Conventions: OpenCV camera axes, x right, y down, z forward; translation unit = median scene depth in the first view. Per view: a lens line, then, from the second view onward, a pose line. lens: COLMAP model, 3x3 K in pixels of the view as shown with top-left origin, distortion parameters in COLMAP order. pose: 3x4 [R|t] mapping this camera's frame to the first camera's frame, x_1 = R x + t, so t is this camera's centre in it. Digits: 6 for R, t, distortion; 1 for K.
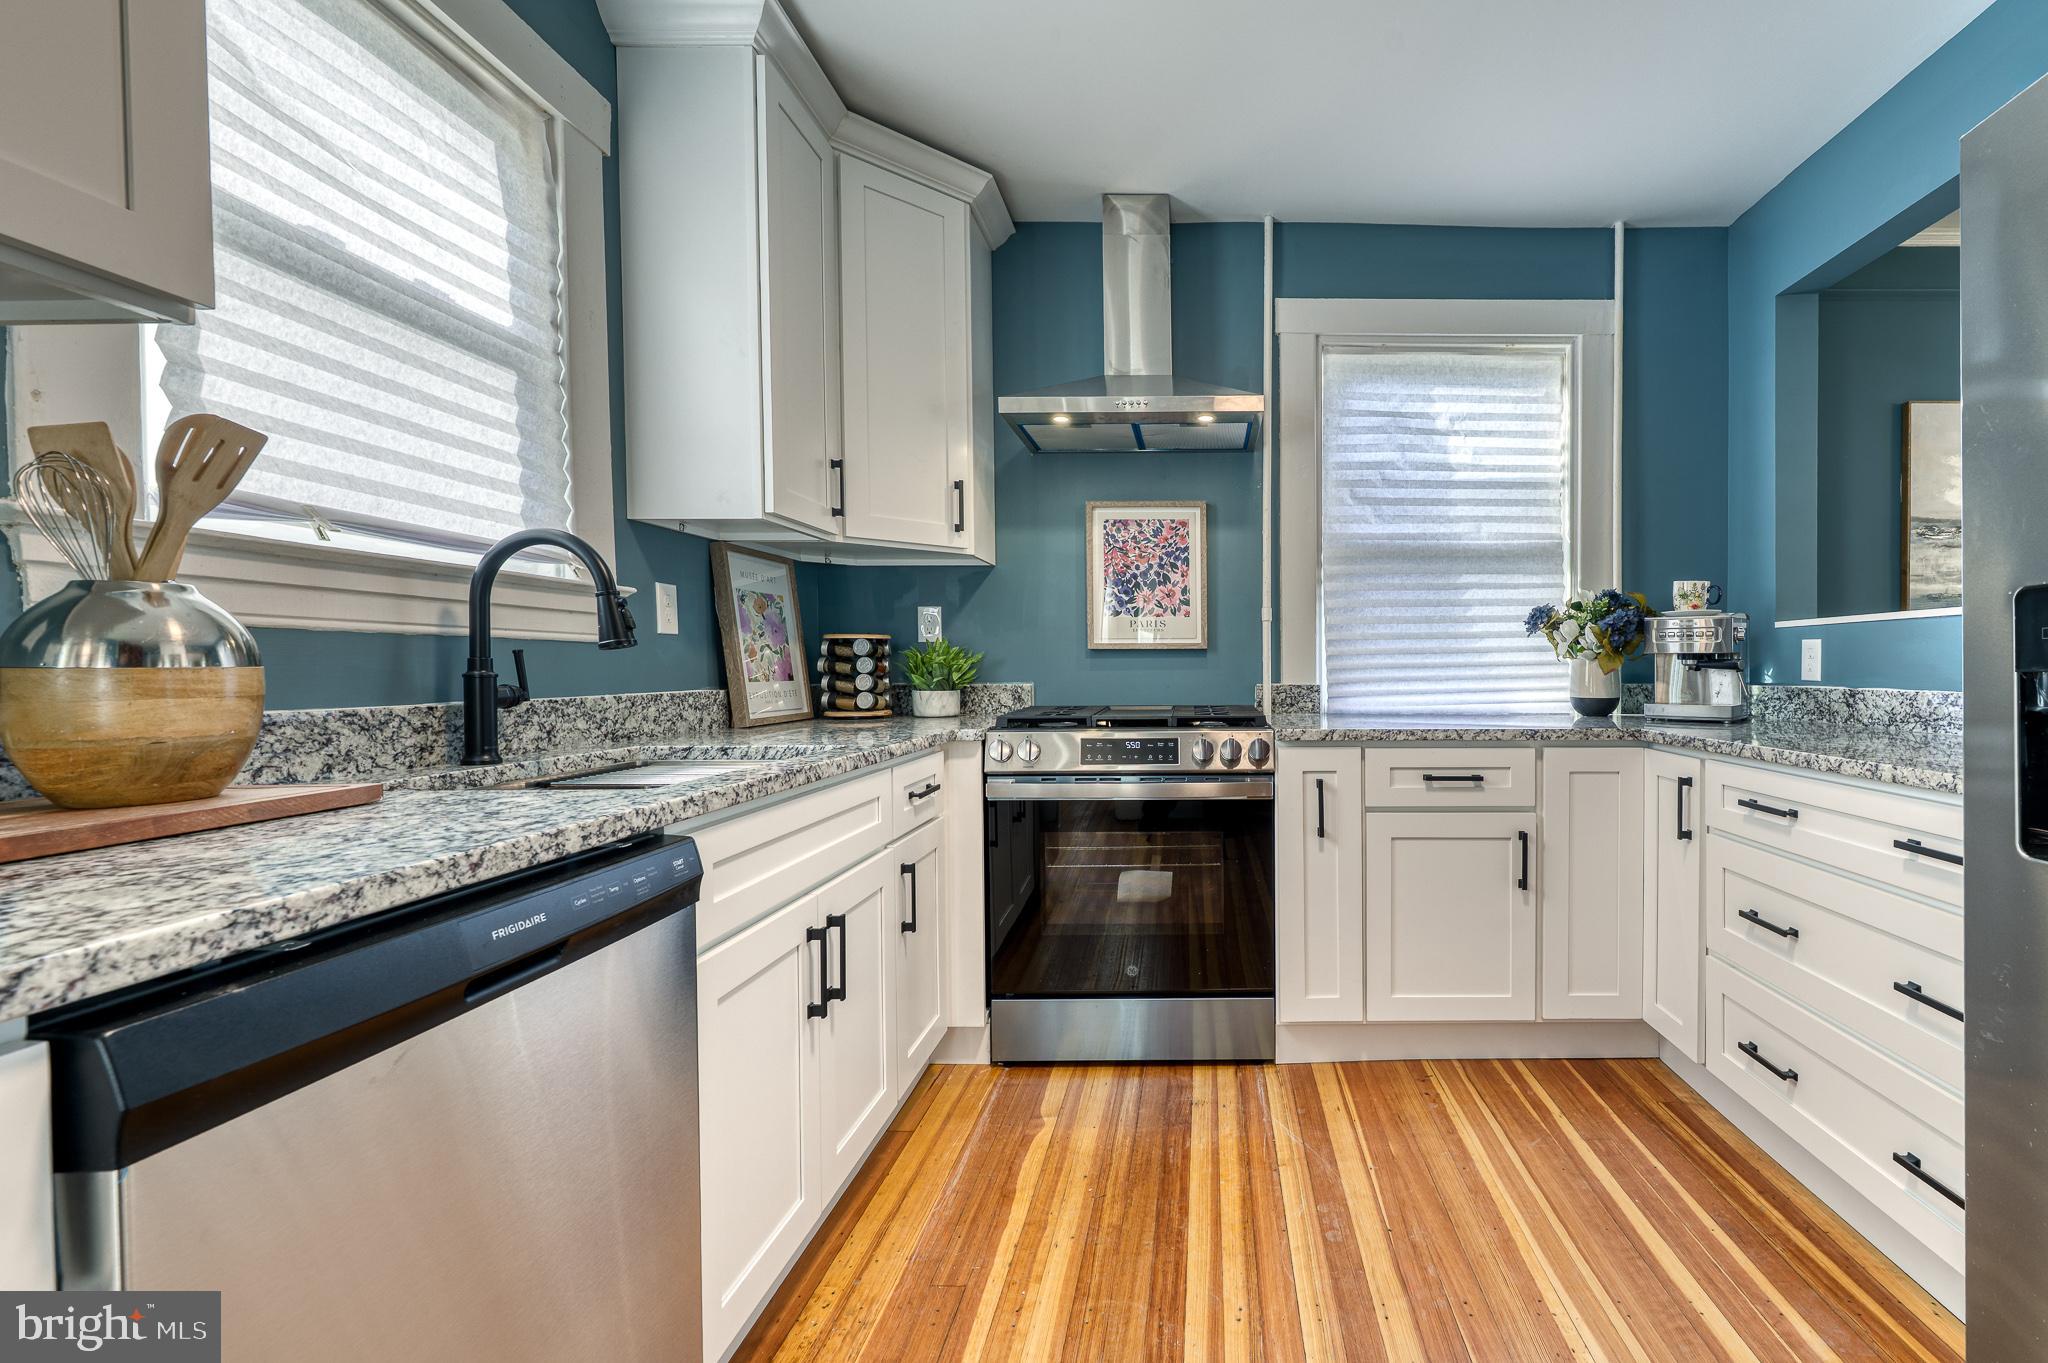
lens RADIAL K [[866.8, 0, 1223.1], [0, 866.8, 670.5], [0, 0, 1]] dist [0.001257, 0.000263]
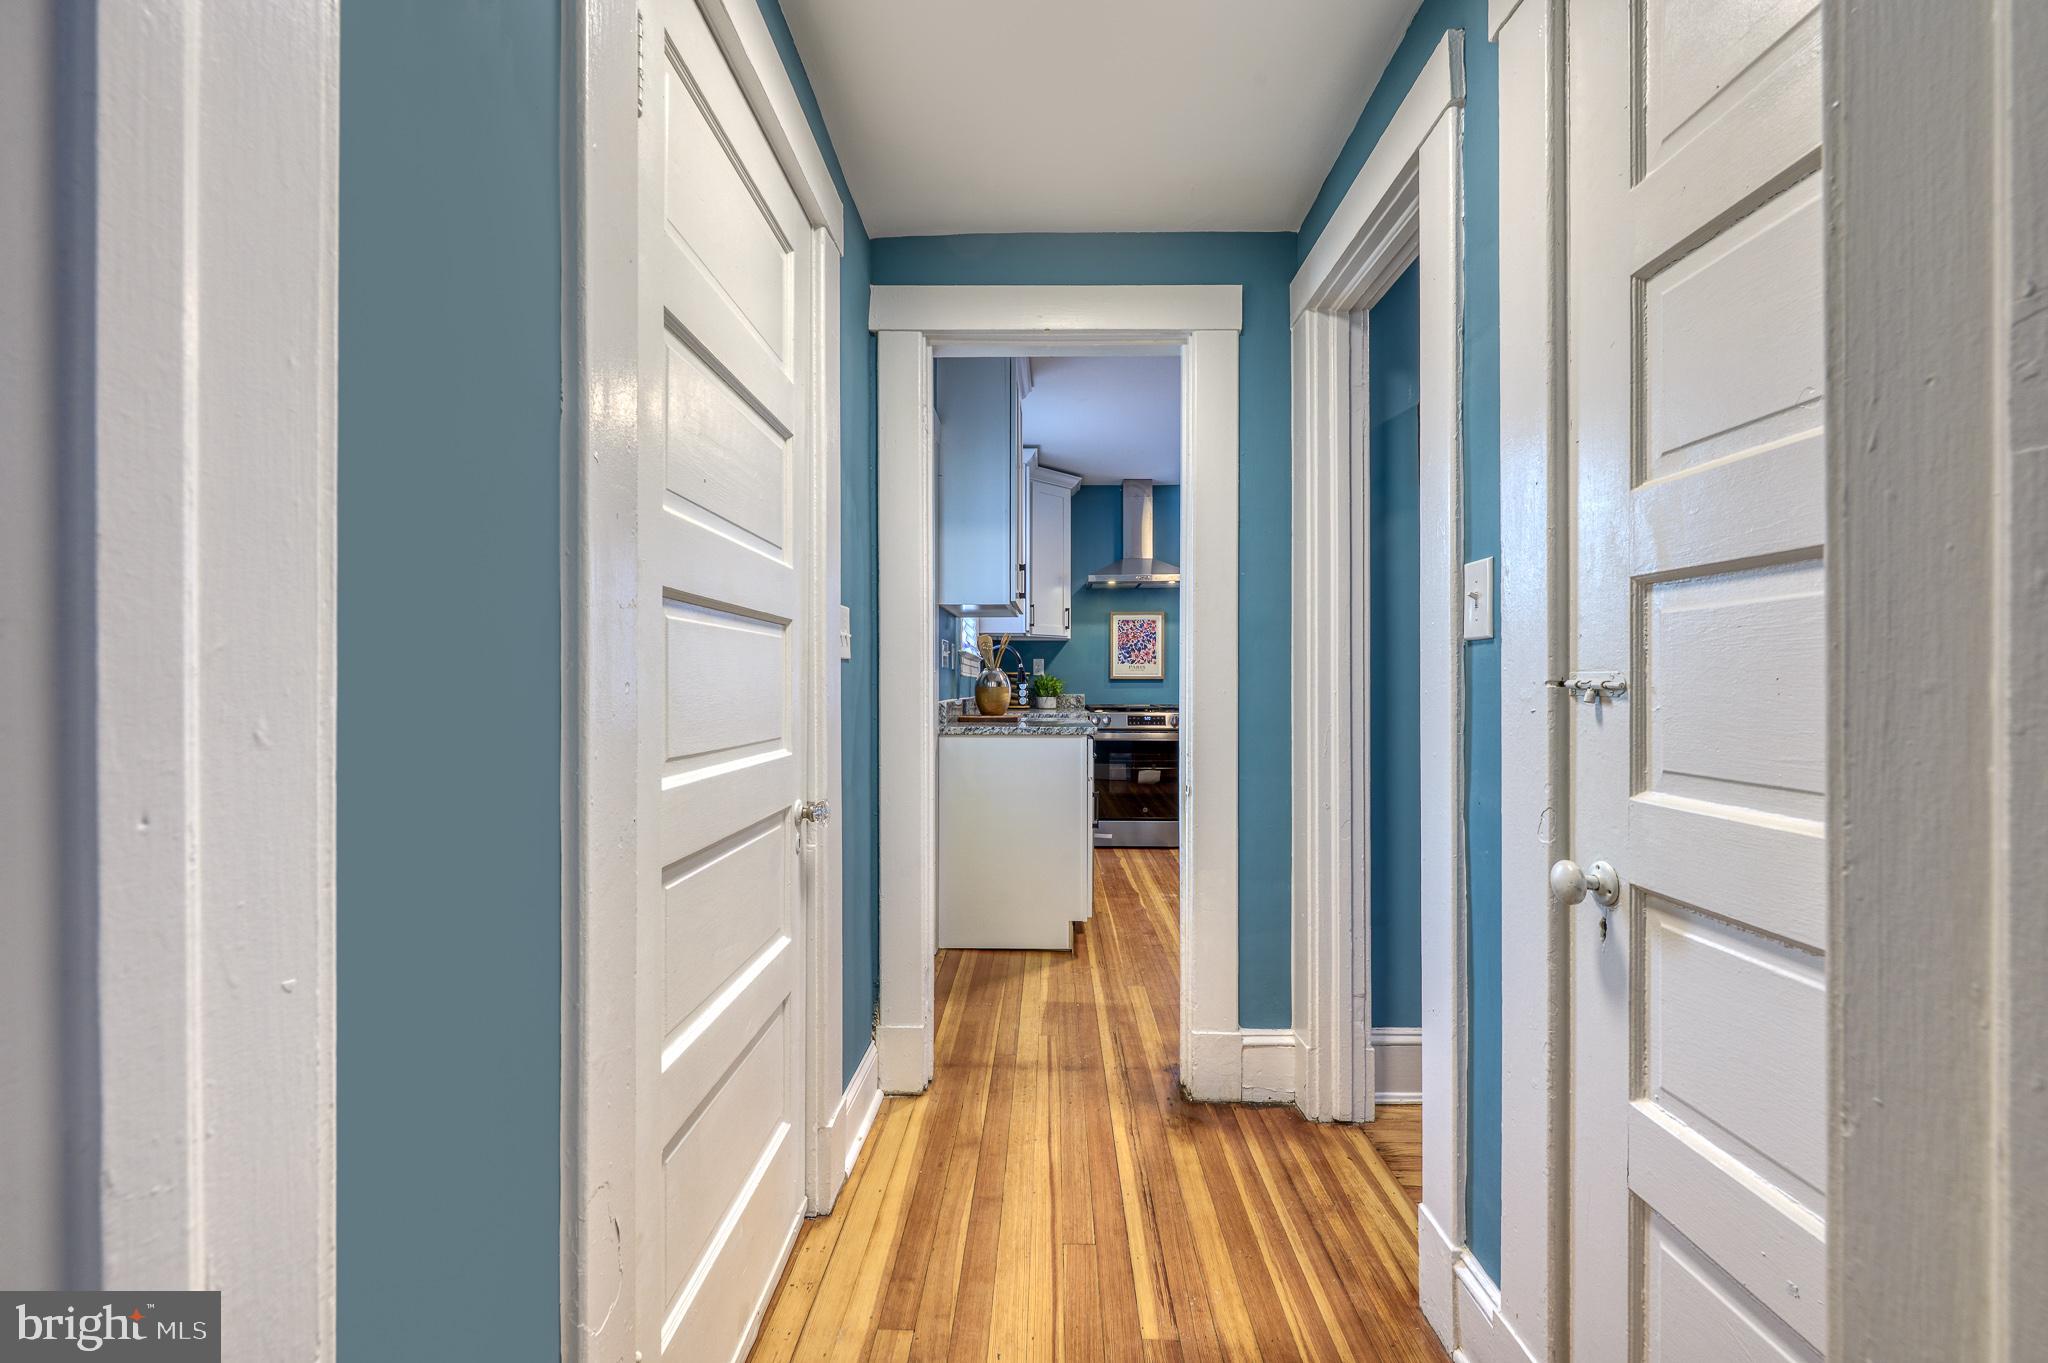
lens RADIAL K [[829.9, 0, 1040.3], [0, 829.9, 685.5], [0, 0, 1]] dist [-0.000082, 0.000902]
pose [[0.999654, 0.004386, -0.025944, -0.321112], [-0.004468, 0.999985, -0.003121, -0.000003], [0.025930, 0.003236, 0.999659, -1.282843]]
